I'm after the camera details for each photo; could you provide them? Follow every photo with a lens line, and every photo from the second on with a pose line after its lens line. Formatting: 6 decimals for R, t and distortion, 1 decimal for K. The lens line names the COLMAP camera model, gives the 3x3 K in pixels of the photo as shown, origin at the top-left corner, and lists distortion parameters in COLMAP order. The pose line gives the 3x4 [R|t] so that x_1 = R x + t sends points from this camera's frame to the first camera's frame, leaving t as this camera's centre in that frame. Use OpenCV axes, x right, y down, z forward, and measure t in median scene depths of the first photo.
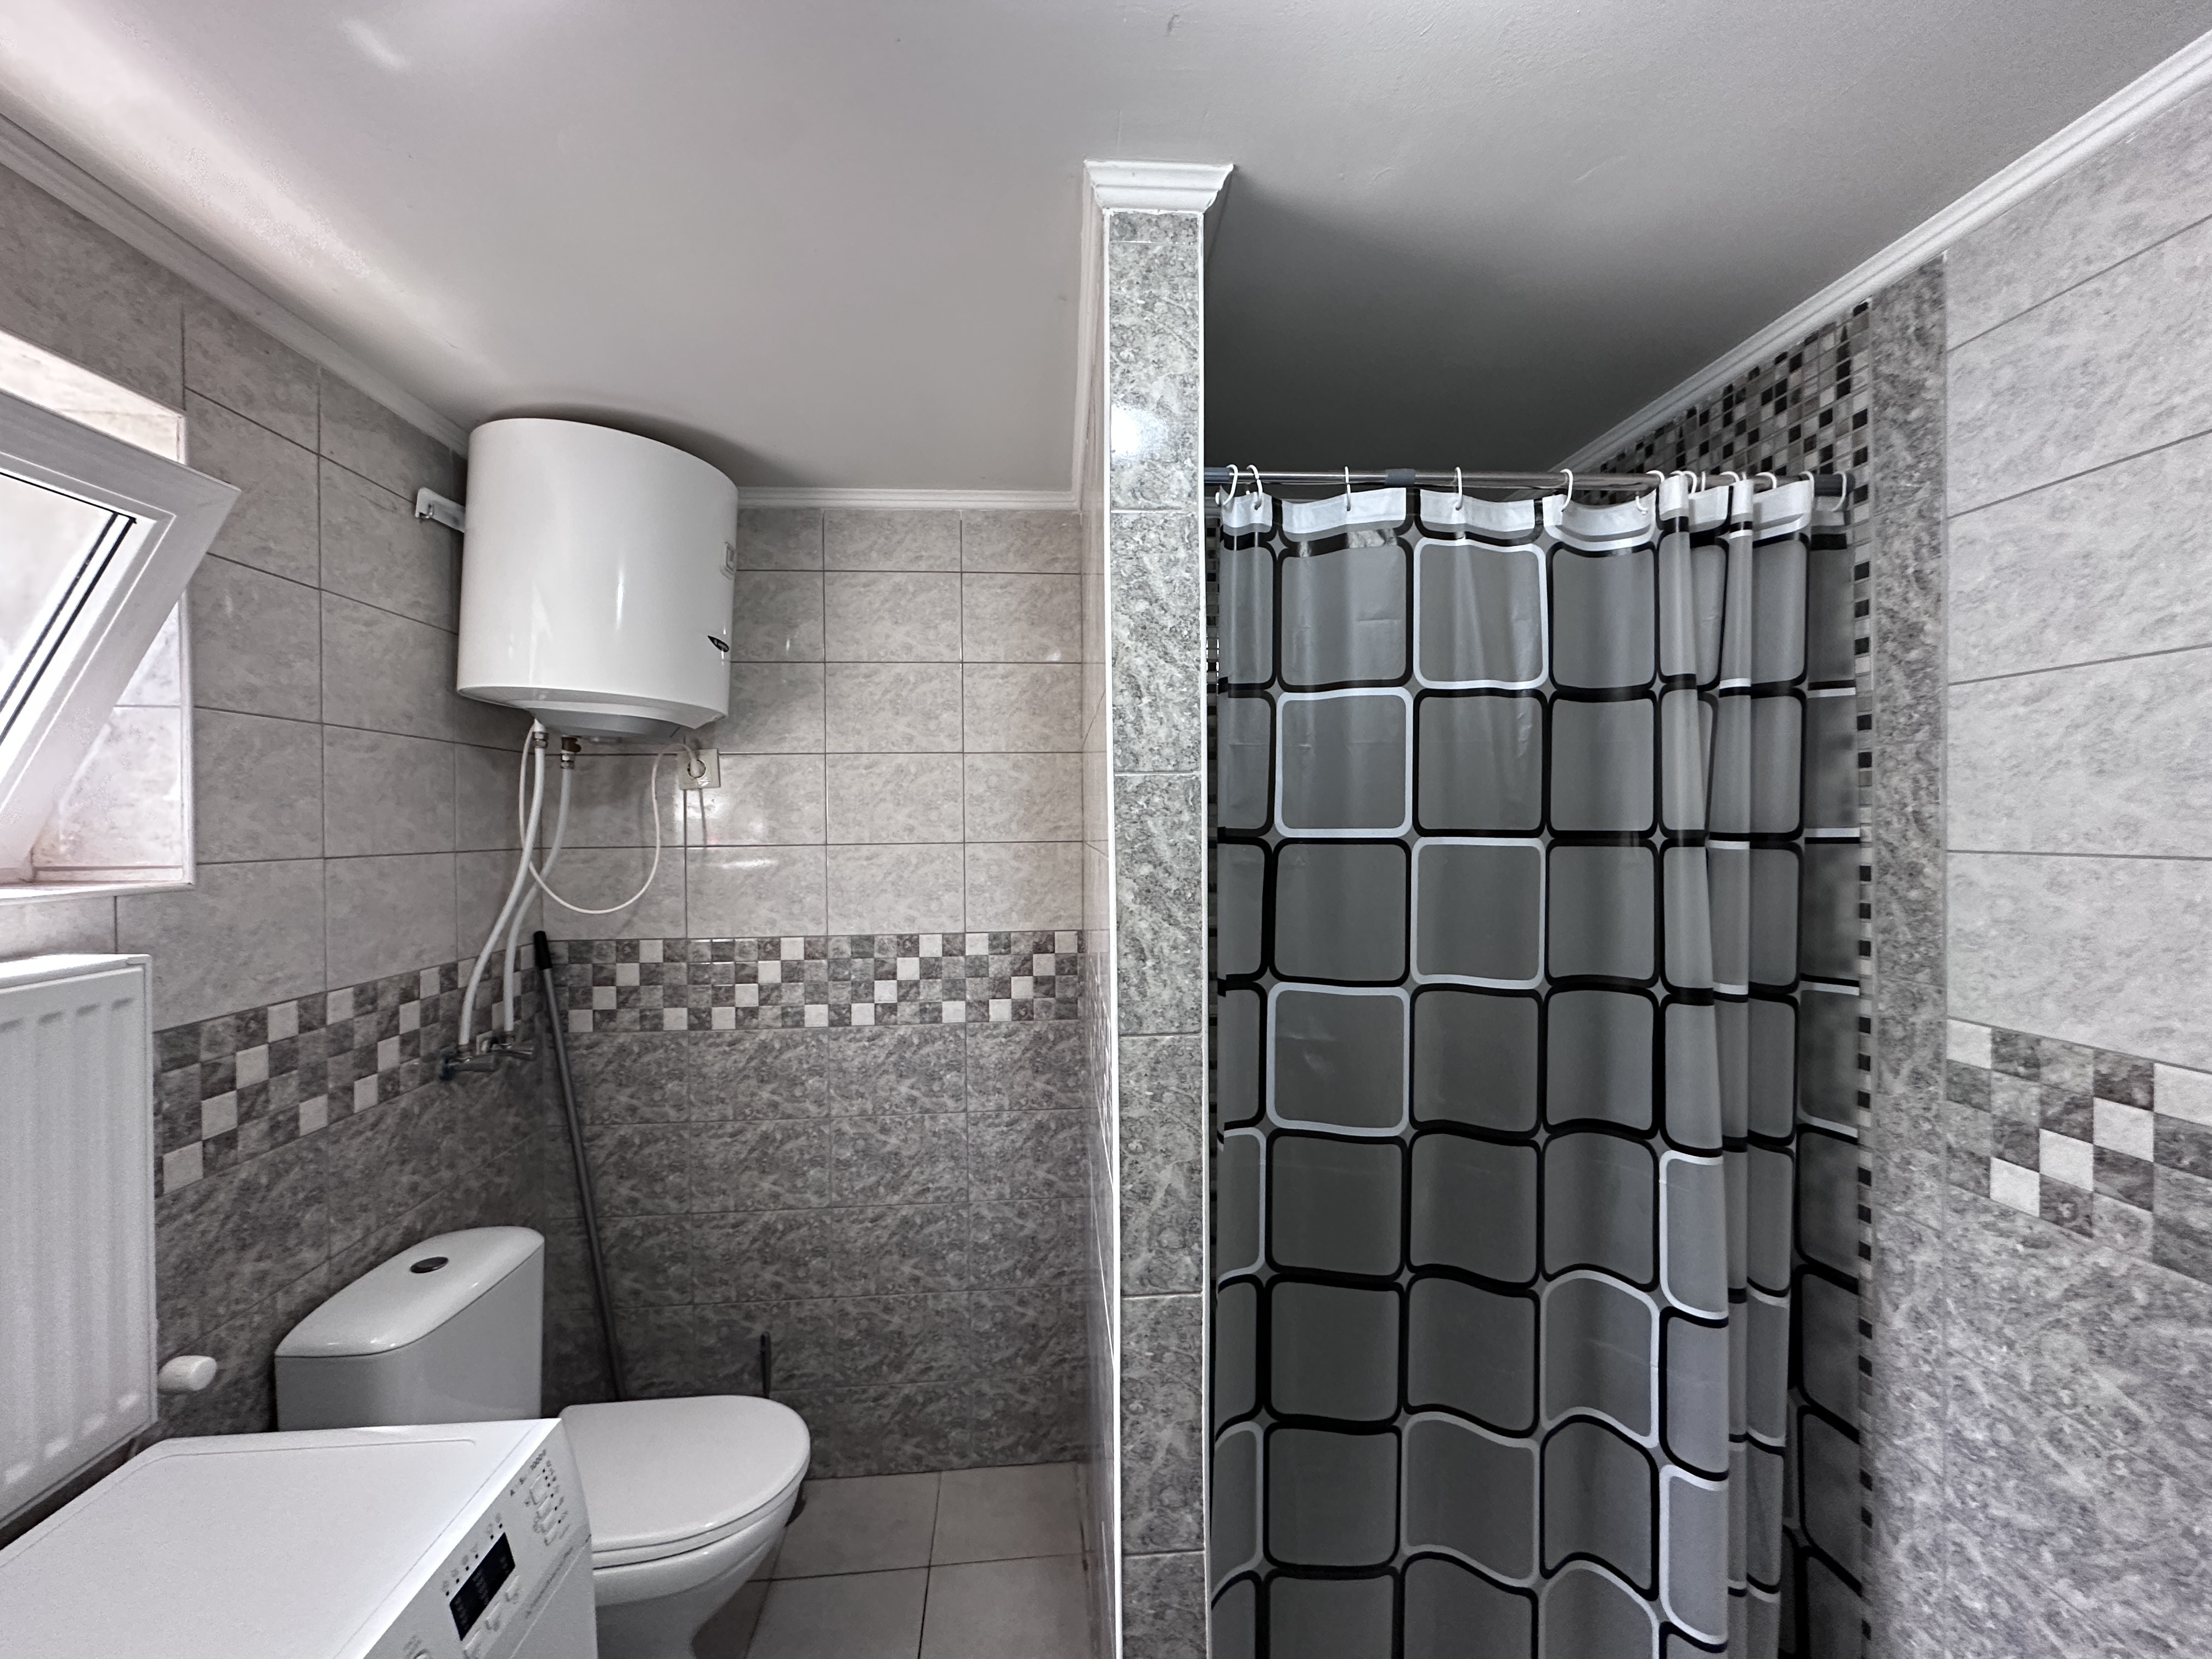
lens RADIAL K [[884.4, 0, 1103.8], [0, 884.4, 827.8], [0, 0, 1]] dist [-0.005287, 0.001139]
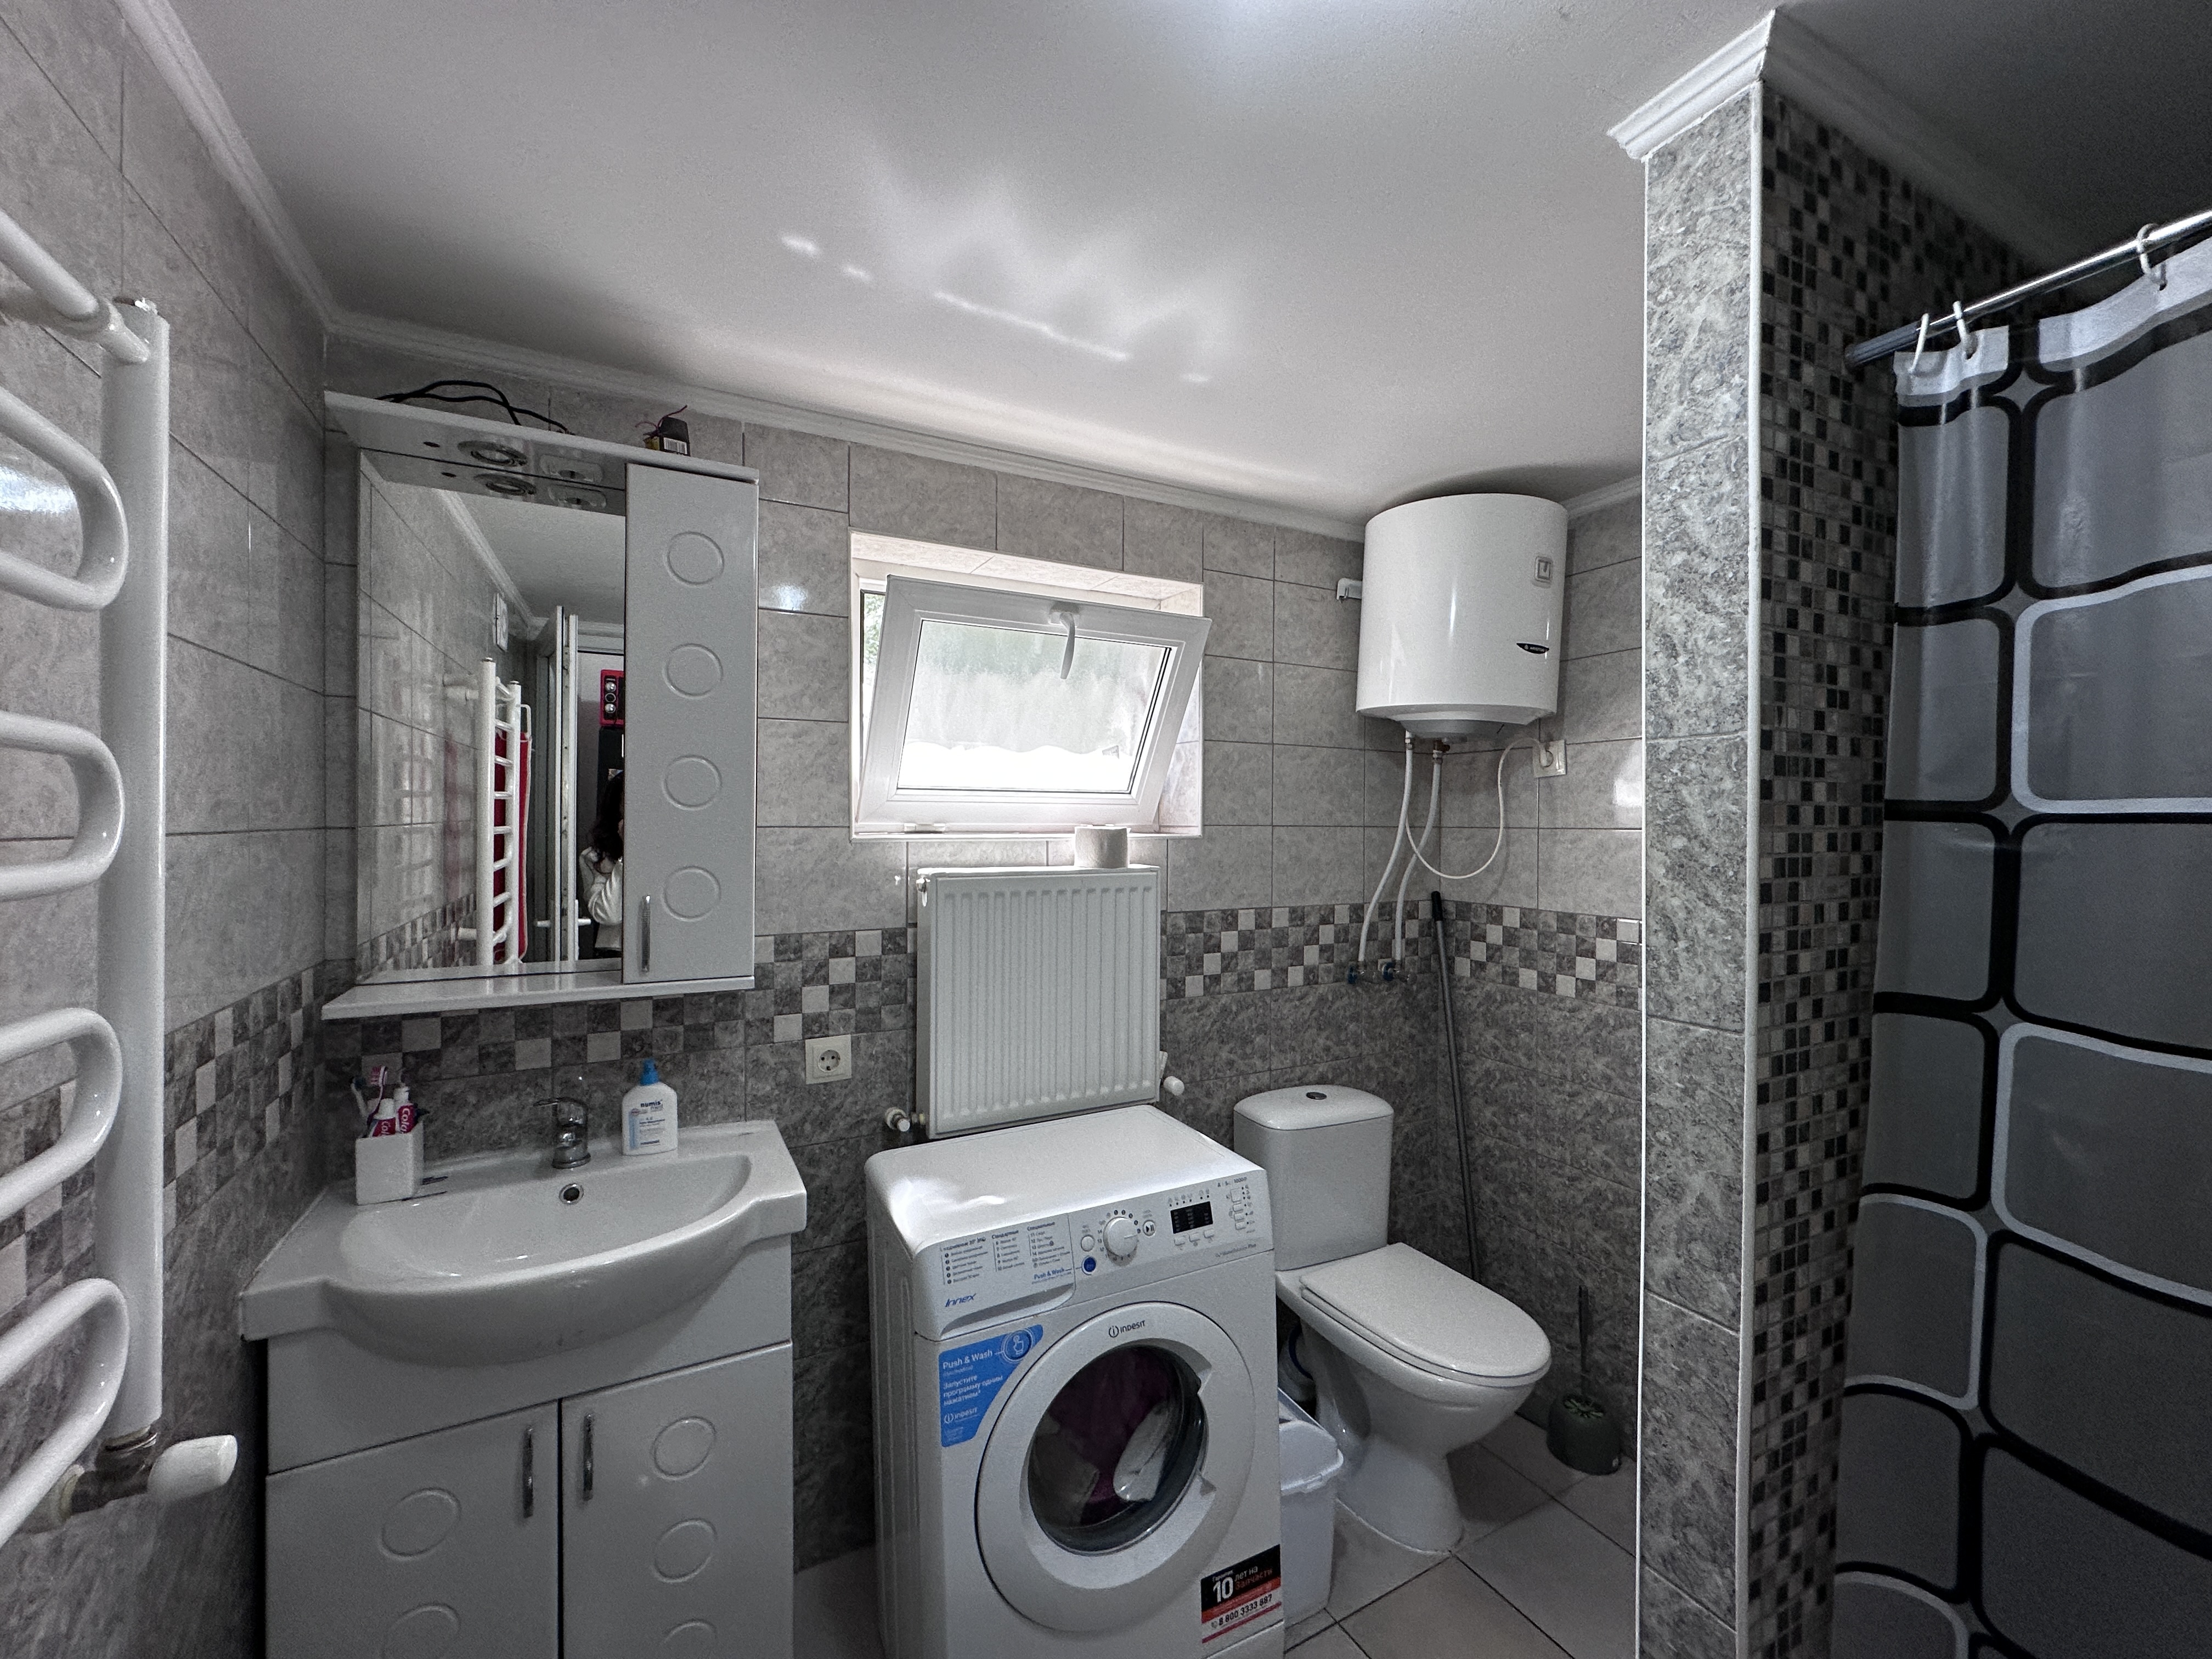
lens RADIAL K [[882.2, 0, 1107.0], [0, 882.2, 828.3], [0, 0, 1]] dist [-0.003300, 0.000478]
pose [[0.397788, 0.017595, -0.917309, 0.511934], [-0.015214, 0.999805, 0.012580, 0.023433], [0.917351, 0.008952, 0.397978, 0.065447]]
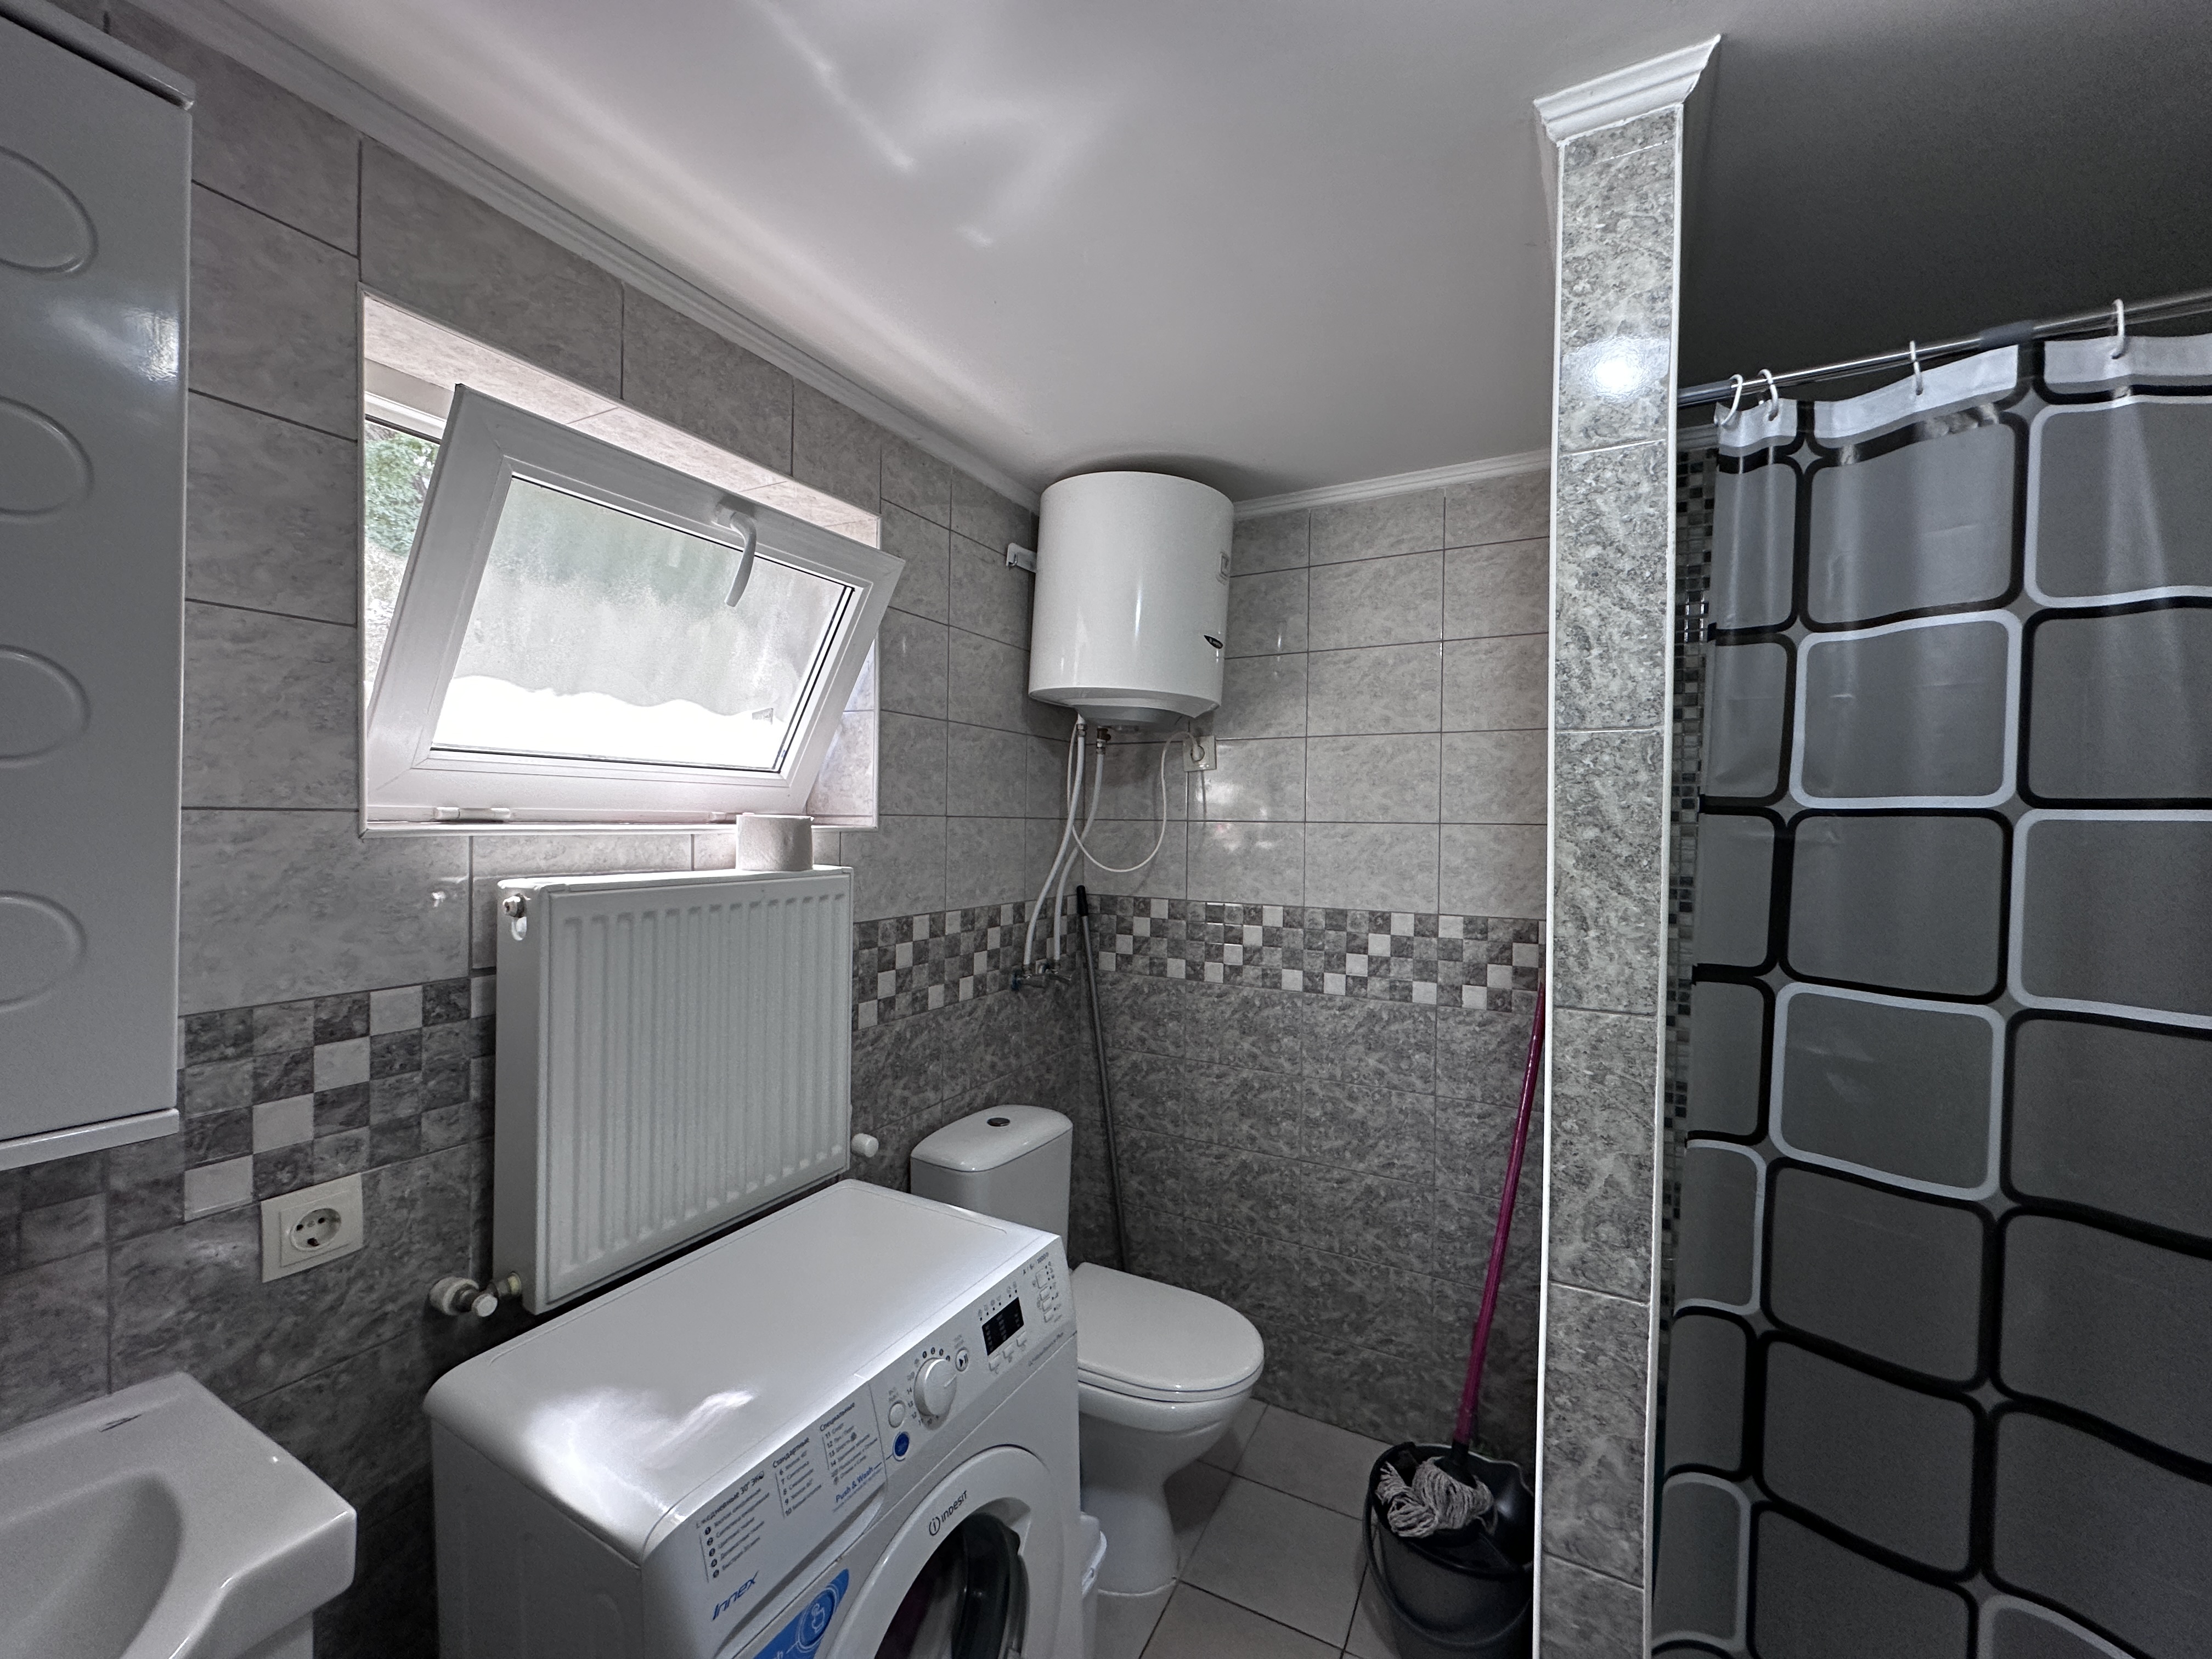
lens RADIAL K [[883.5, 0, 1104.9], [0, 883.5, 827.4], [0, 0, 1]] dist [-0.002965, 0.000642]
pose [[0.840383, 0.024361, -0.541446, 0.094732], [-0.024819, 0.999671, 0.006456, 0.037550], [0.541425, 0.008013, 0.840711, -0.050195]]
